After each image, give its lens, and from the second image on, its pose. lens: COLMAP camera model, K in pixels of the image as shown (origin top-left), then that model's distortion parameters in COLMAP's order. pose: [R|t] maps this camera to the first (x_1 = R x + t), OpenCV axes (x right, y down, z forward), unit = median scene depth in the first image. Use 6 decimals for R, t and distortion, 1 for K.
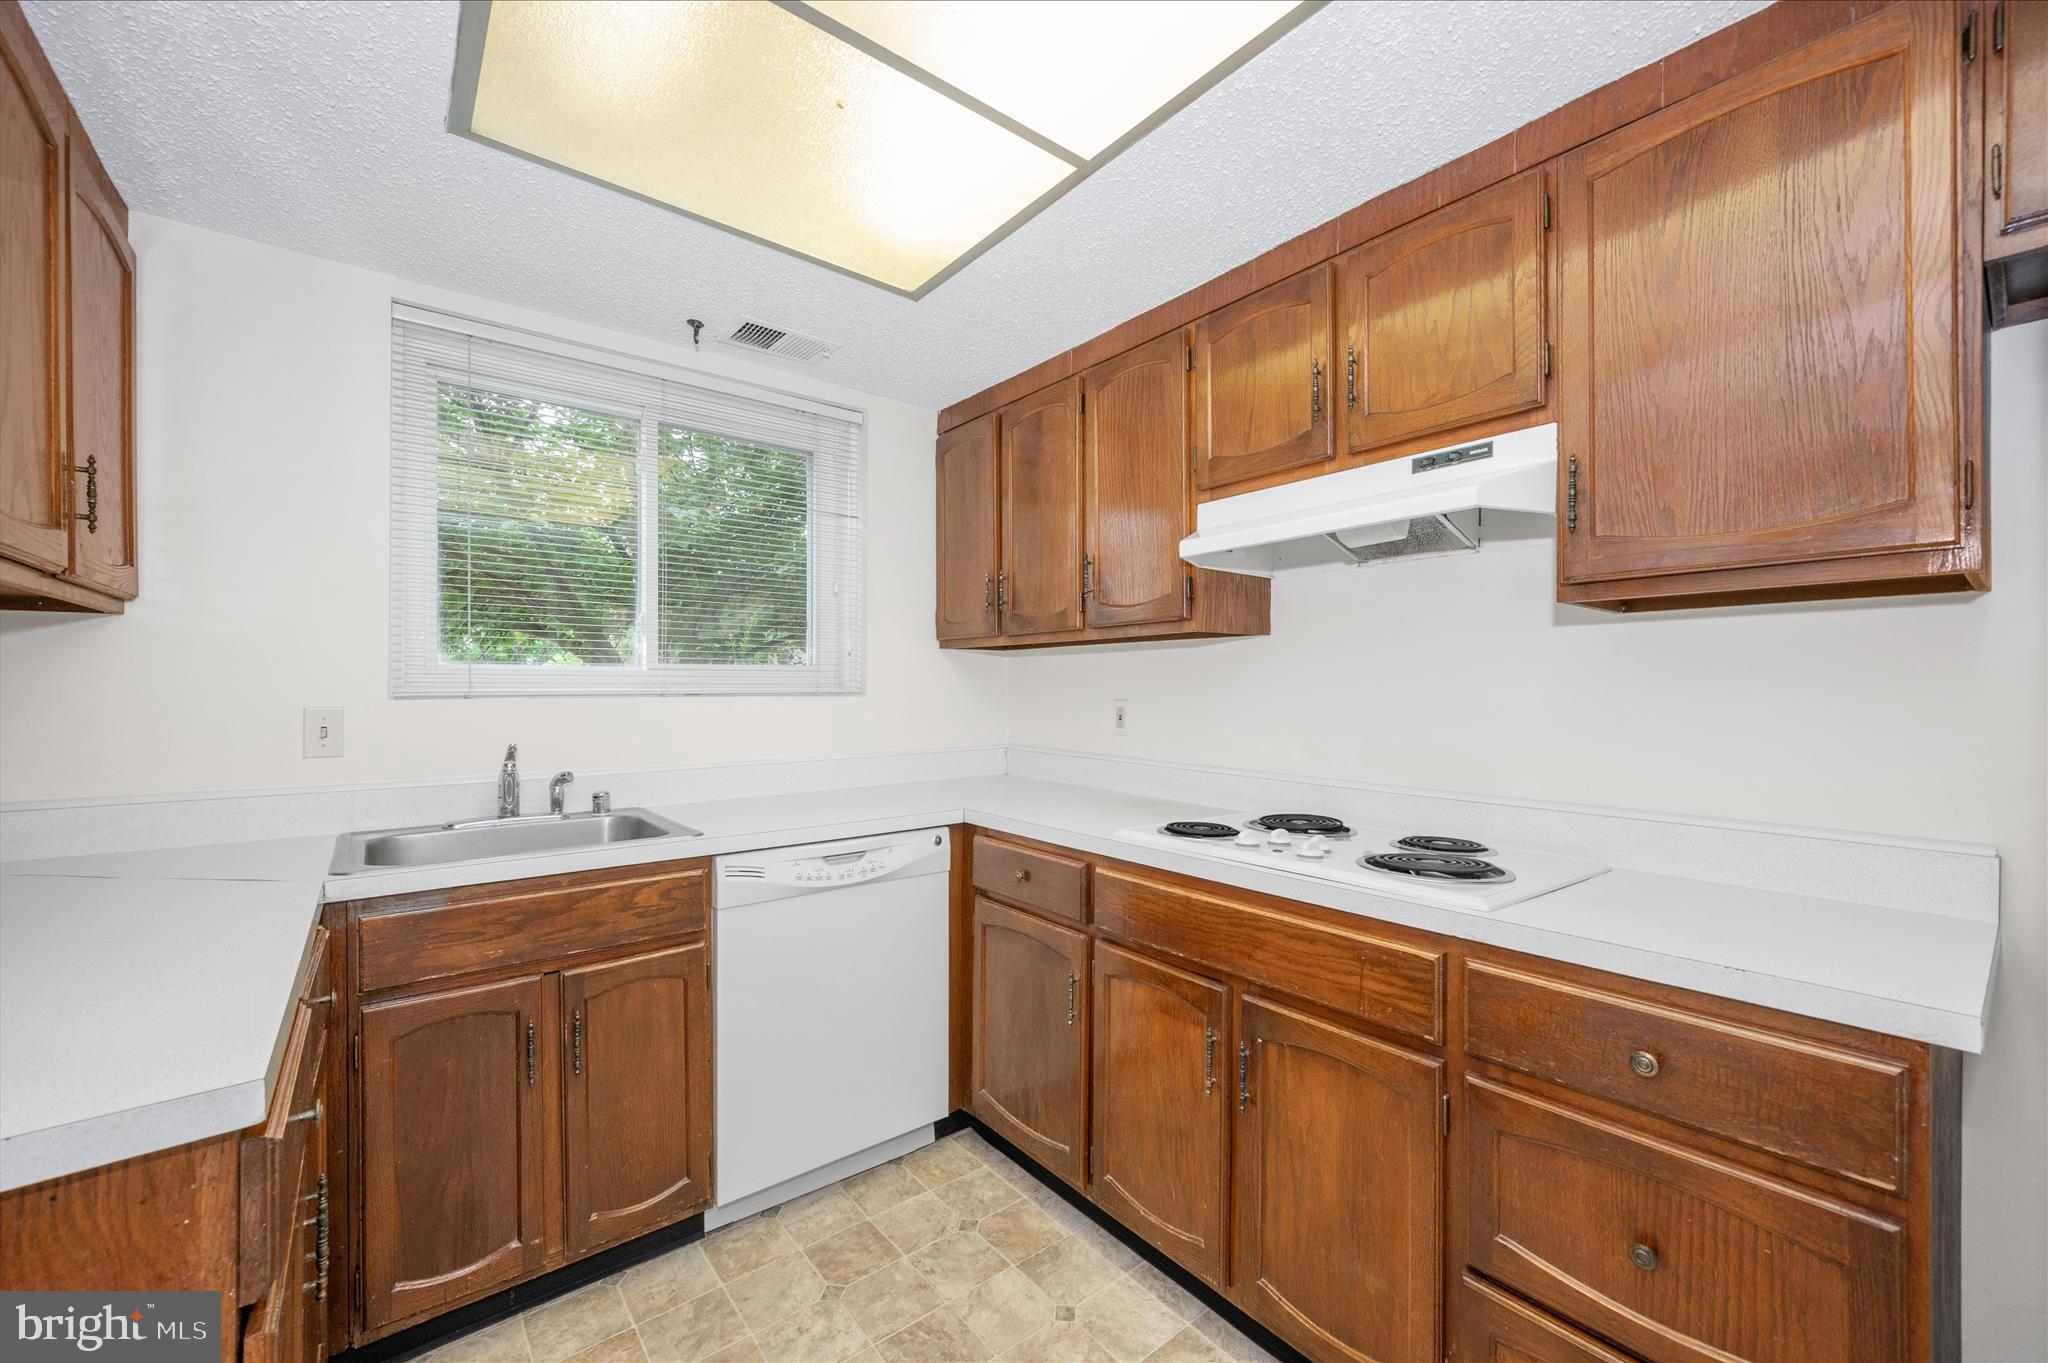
lens RADIAL K [[781.2, 0, 992.0], [0, 781.2, 682.3], [0, 0, 1]] dist [0.000583, -0.000035]
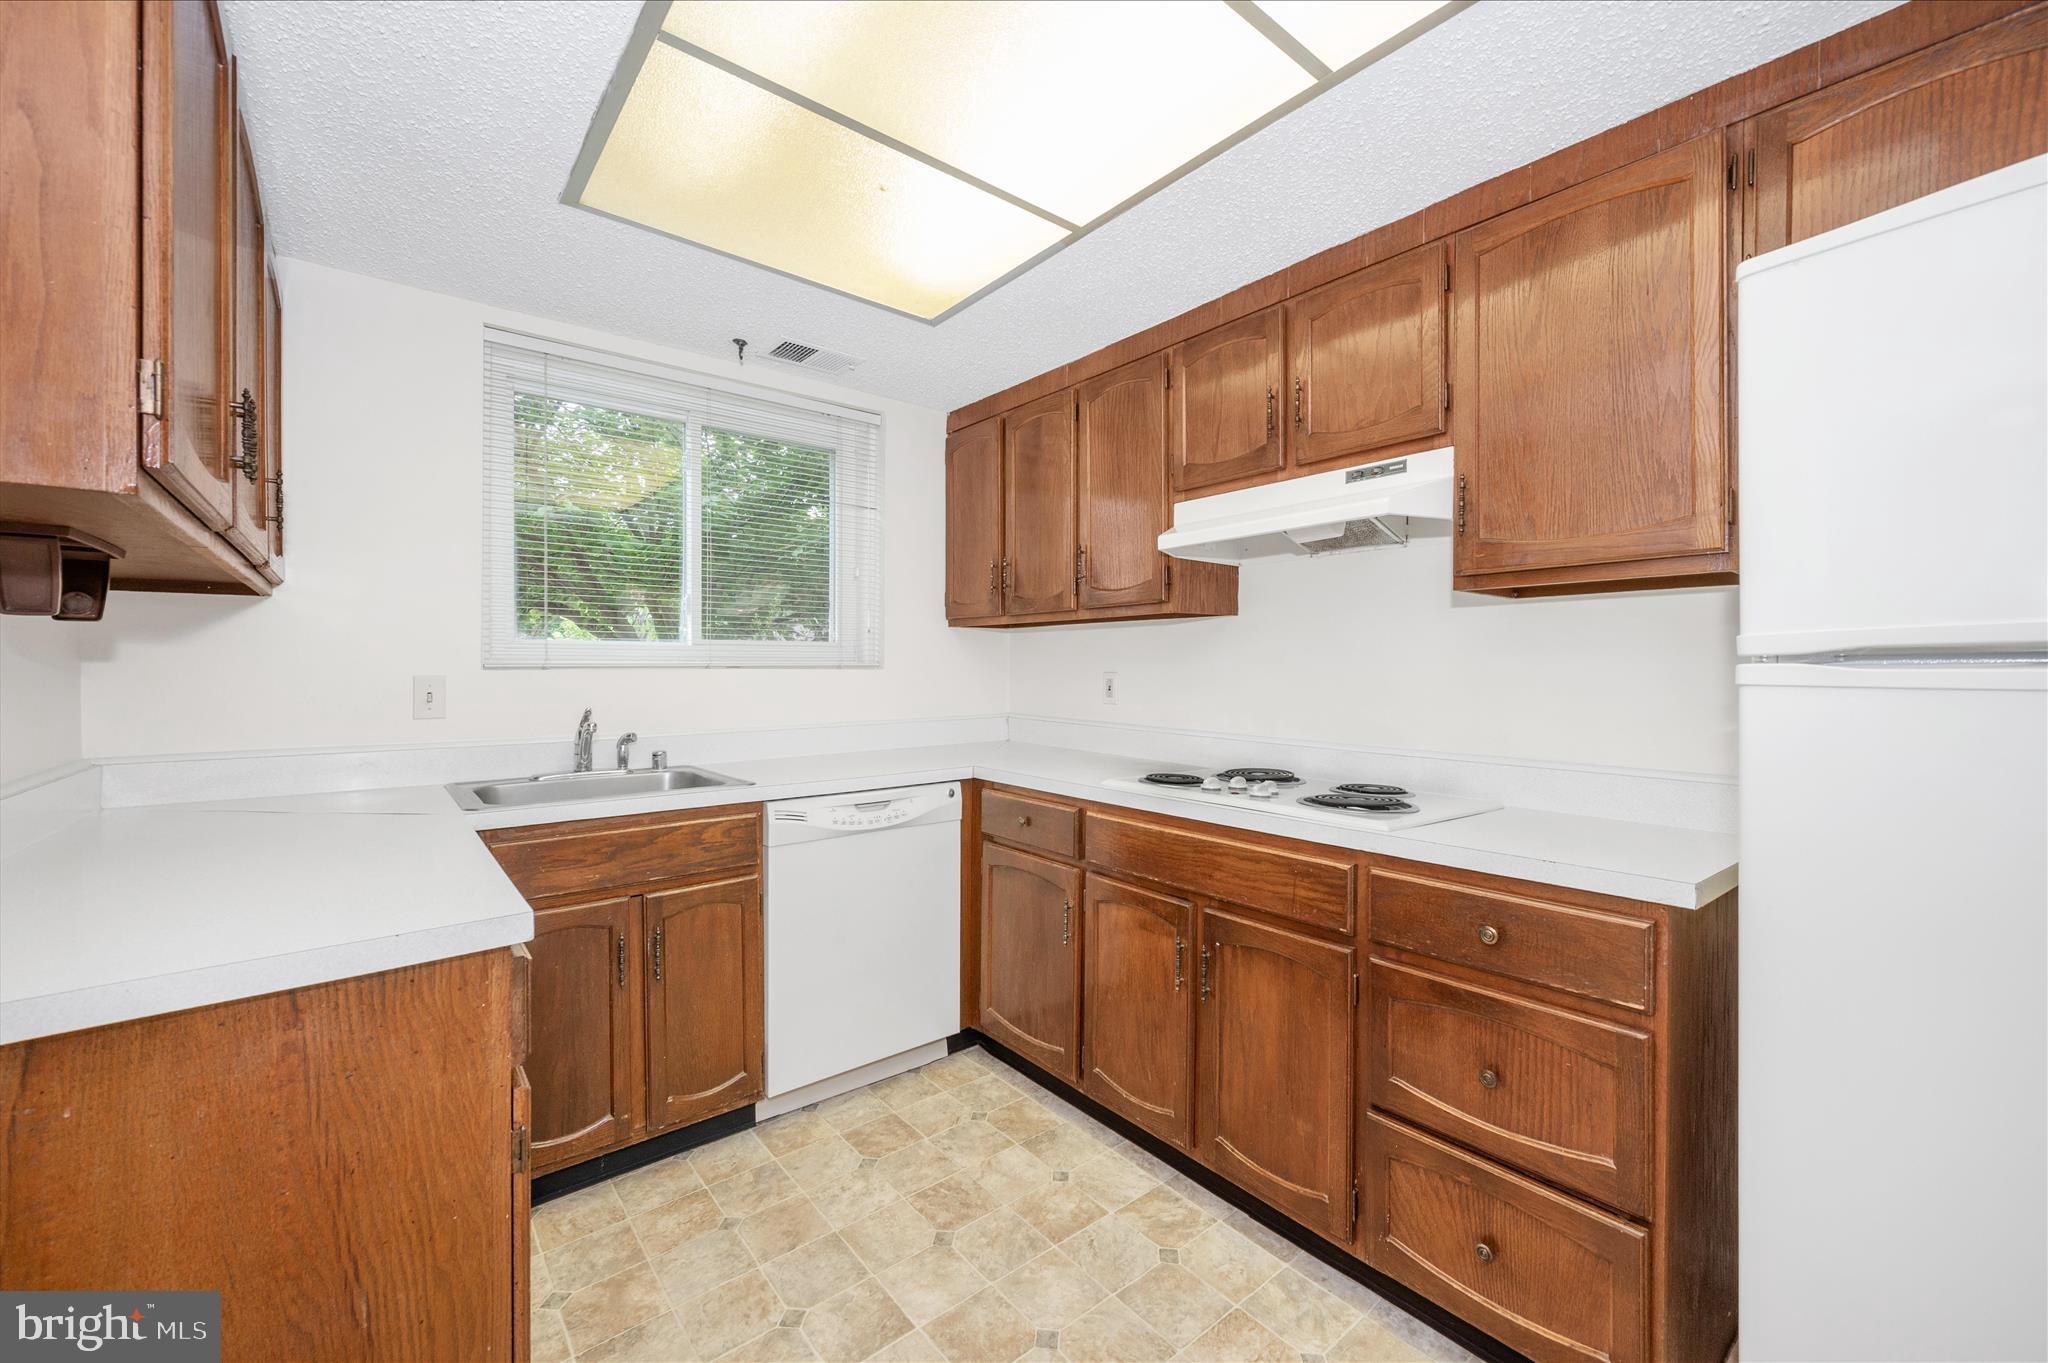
lens RADIAL K [[803.7, 0, 1016.6], [0, 803.7, 685.5], [0, 0, 1]] dist [-0.000060, 0.000196]
pose [[0.999206, -0.001309, 0.039827, -0.024310], [0.000140, 0.999569, 0.029357, 0.010537], [-0.039848, -0.029328, 0.998775, -0.229661]]
